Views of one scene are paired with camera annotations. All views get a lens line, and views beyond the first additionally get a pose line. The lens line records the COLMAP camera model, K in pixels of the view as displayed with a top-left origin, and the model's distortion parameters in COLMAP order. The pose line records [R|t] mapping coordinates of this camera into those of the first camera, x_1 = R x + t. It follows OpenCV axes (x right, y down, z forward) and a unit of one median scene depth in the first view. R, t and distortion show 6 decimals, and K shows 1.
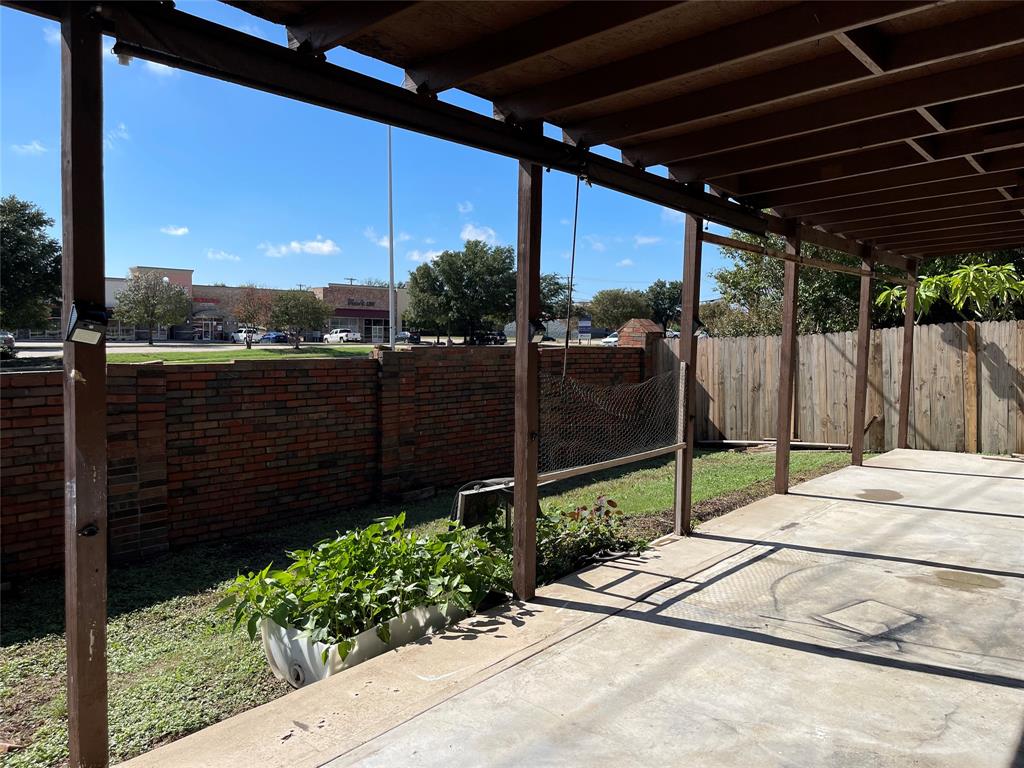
lens RADIAL K [[773.7, 0, 515.3], [0, 773.7, 385.4], [0, 0, 1]] dist [0.032965, -0.002971]
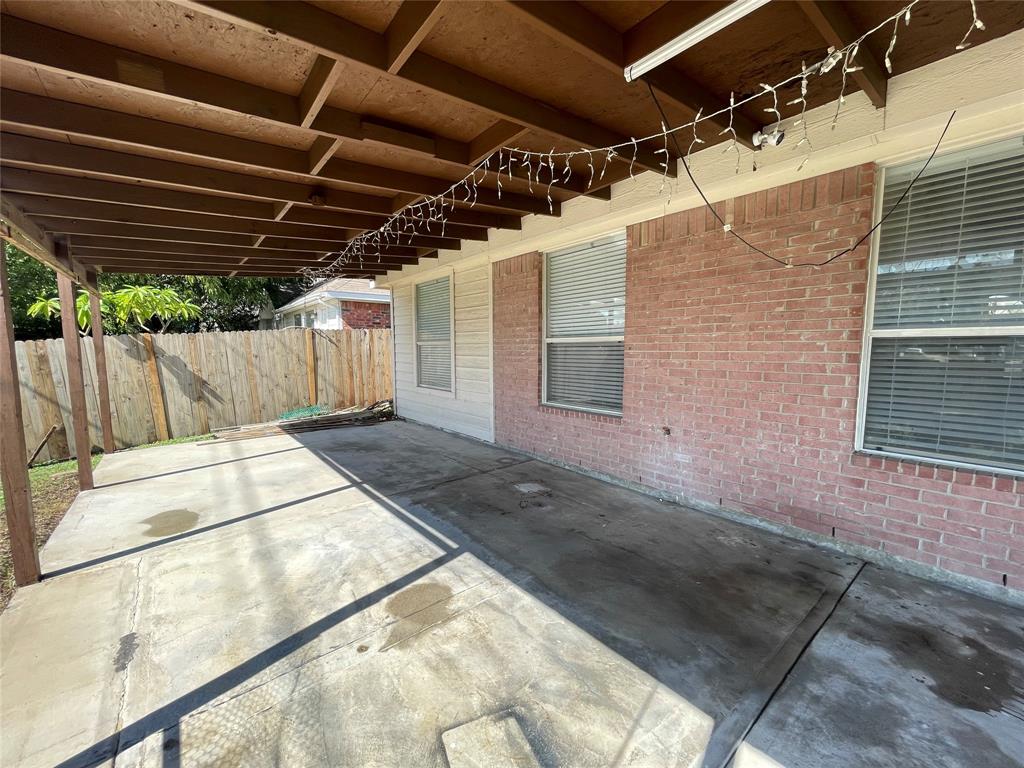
lens RADIAL K [[414.0, 0, 520.1], [0, 414.0, 386.6], [0, 0, 1]] dist [0.001023, -0.001079]
pose [[0.181519, -0.110258, 0.977187, 0.055783], [0.073467, 0.992438, 0.098332, -0.021160], [-0.980639, 0.053942, 0.188247, 0.319396]]
